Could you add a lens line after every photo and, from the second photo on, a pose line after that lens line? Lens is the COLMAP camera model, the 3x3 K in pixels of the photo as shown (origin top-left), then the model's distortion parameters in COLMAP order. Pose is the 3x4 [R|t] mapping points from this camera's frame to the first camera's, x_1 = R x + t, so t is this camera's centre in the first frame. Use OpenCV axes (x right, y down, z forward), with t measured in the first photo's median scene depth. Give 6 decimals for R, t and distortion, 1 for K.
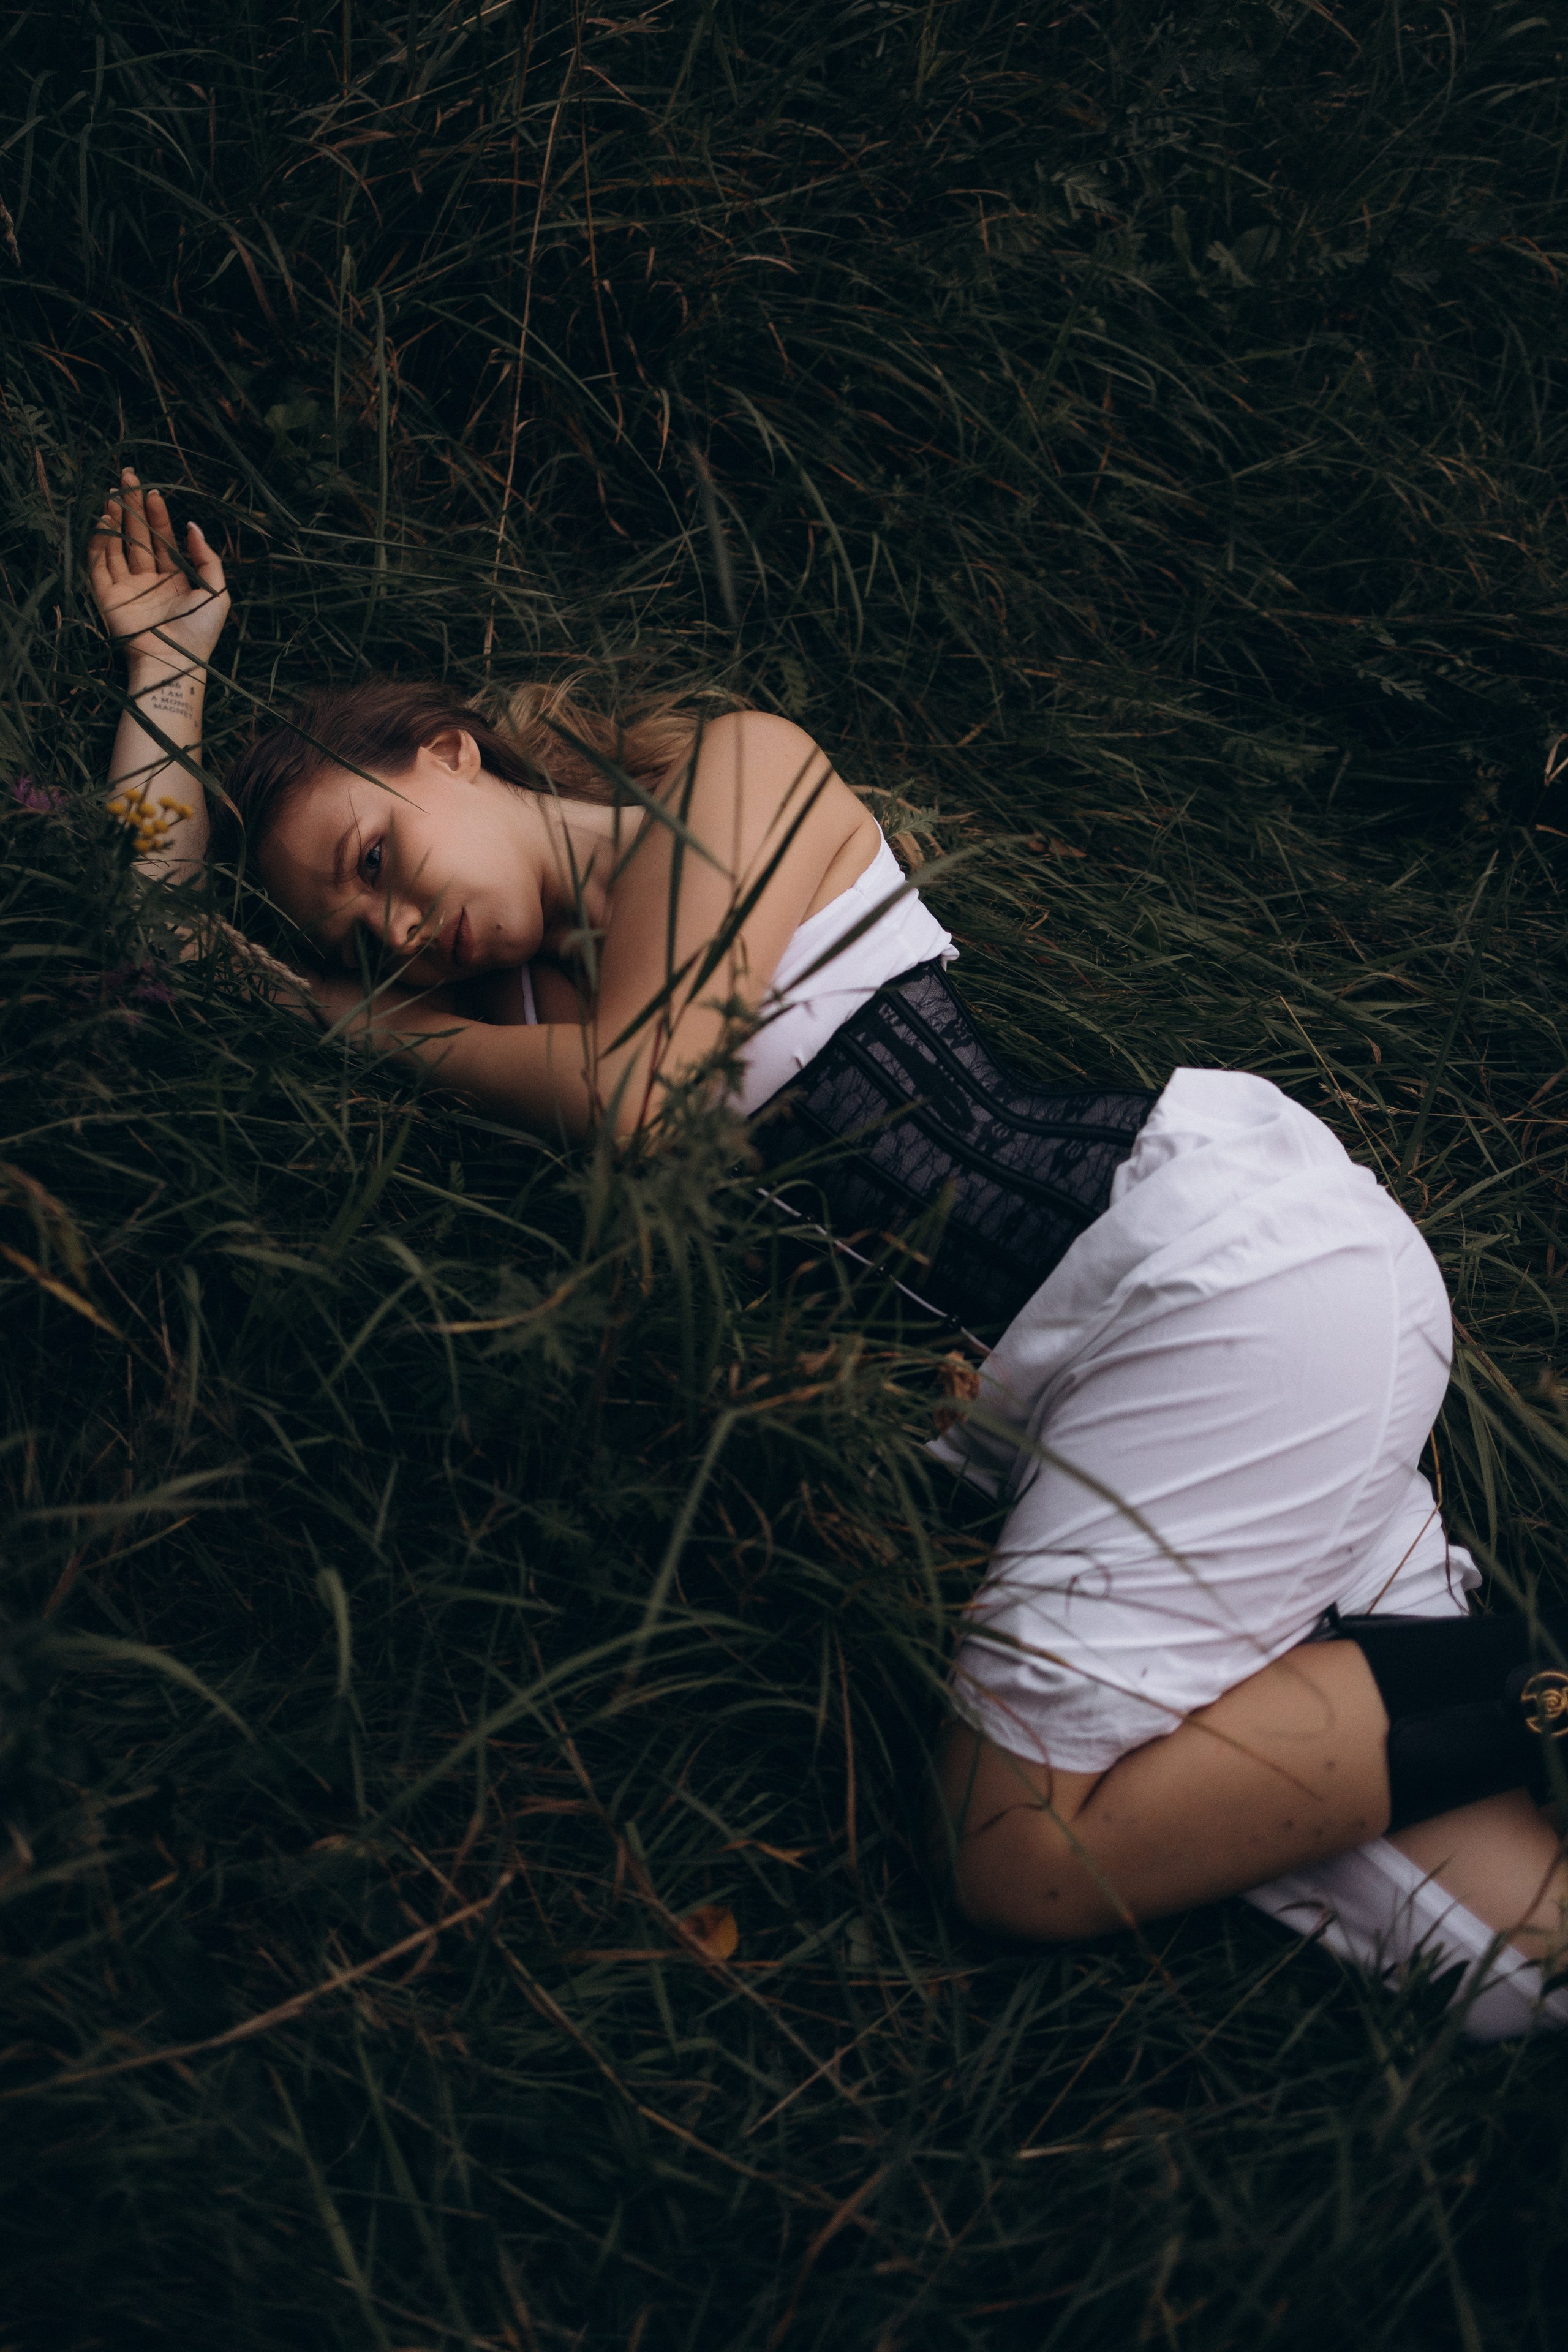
lens RADIAL K [[2322.9, 0, 784.0], [0, 2322.9, 1176.0], [0, 0, 1]] dist [-0.020140, 0.041356]
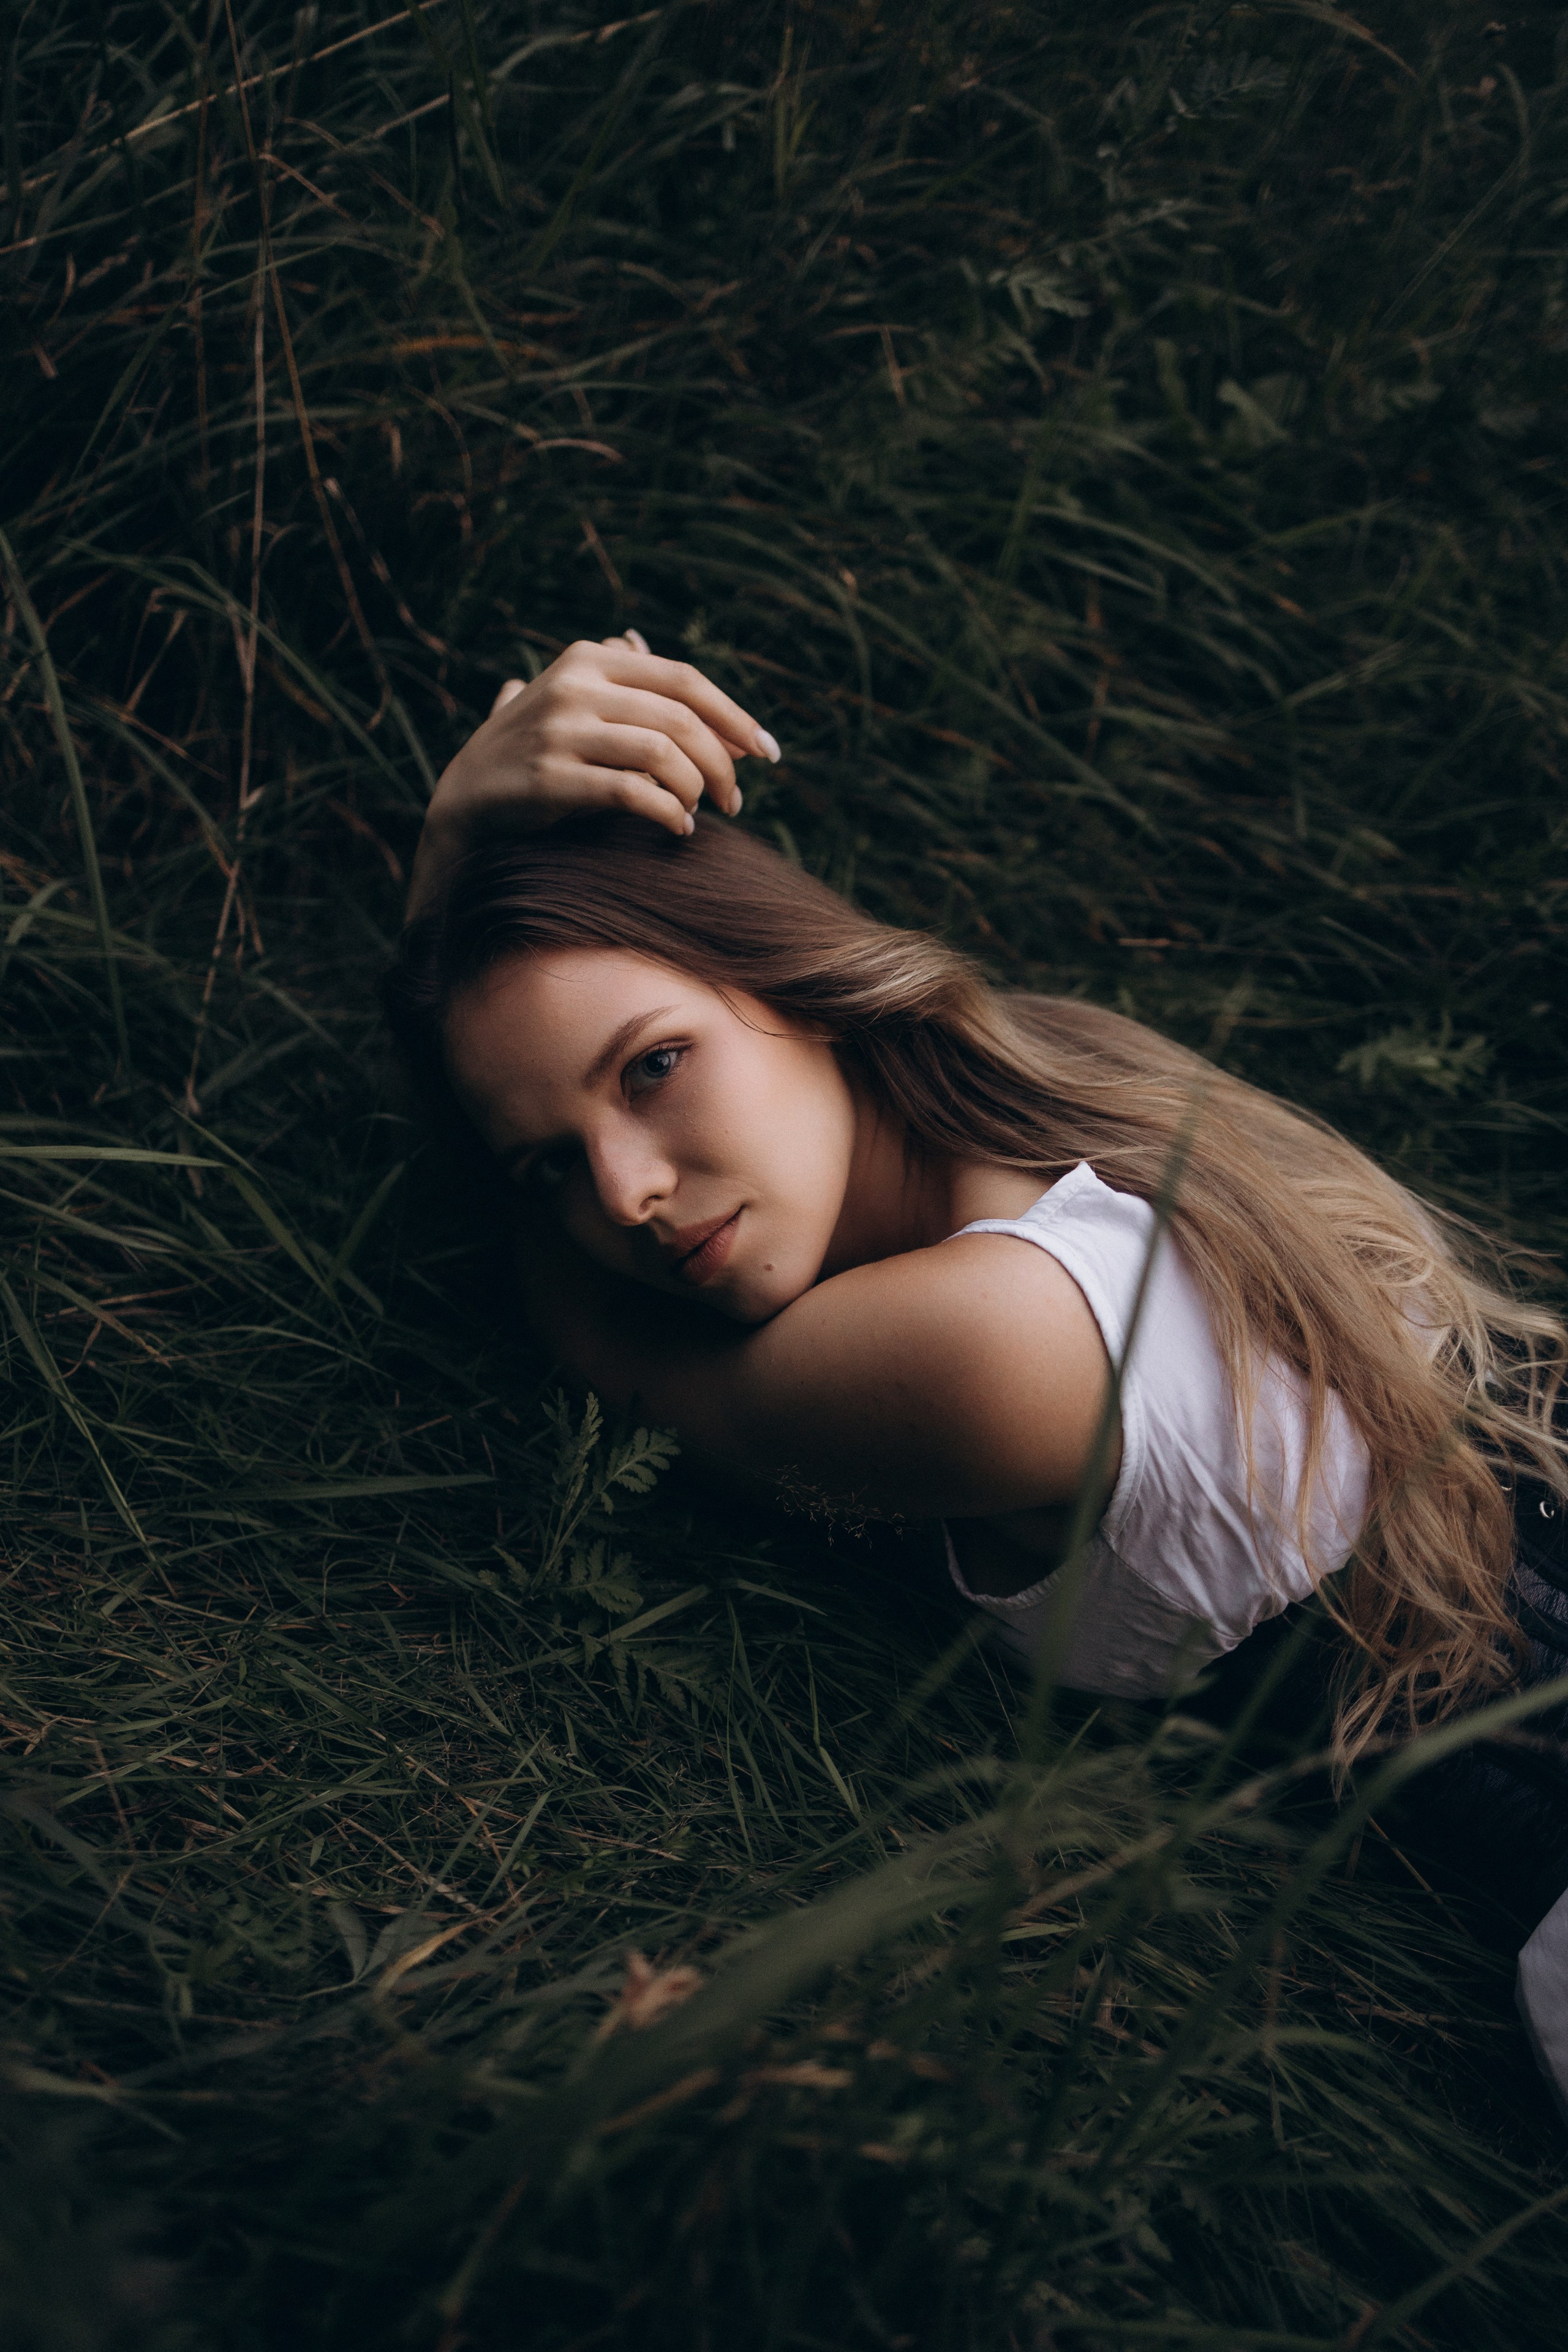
lens RADIAL K [[2322.9, 0, 784.0], [0, 2322.9, 1176.0], [0, 0, 1]] dist [-0.020140, 0.041356]
pose [[0.996419, -0.083532, 0.013094, 0.024285], [0.084540, 0.986904, -0.137384, -0.082098], [-0.001446, 0.137999, 0.990431, 0.340845]]
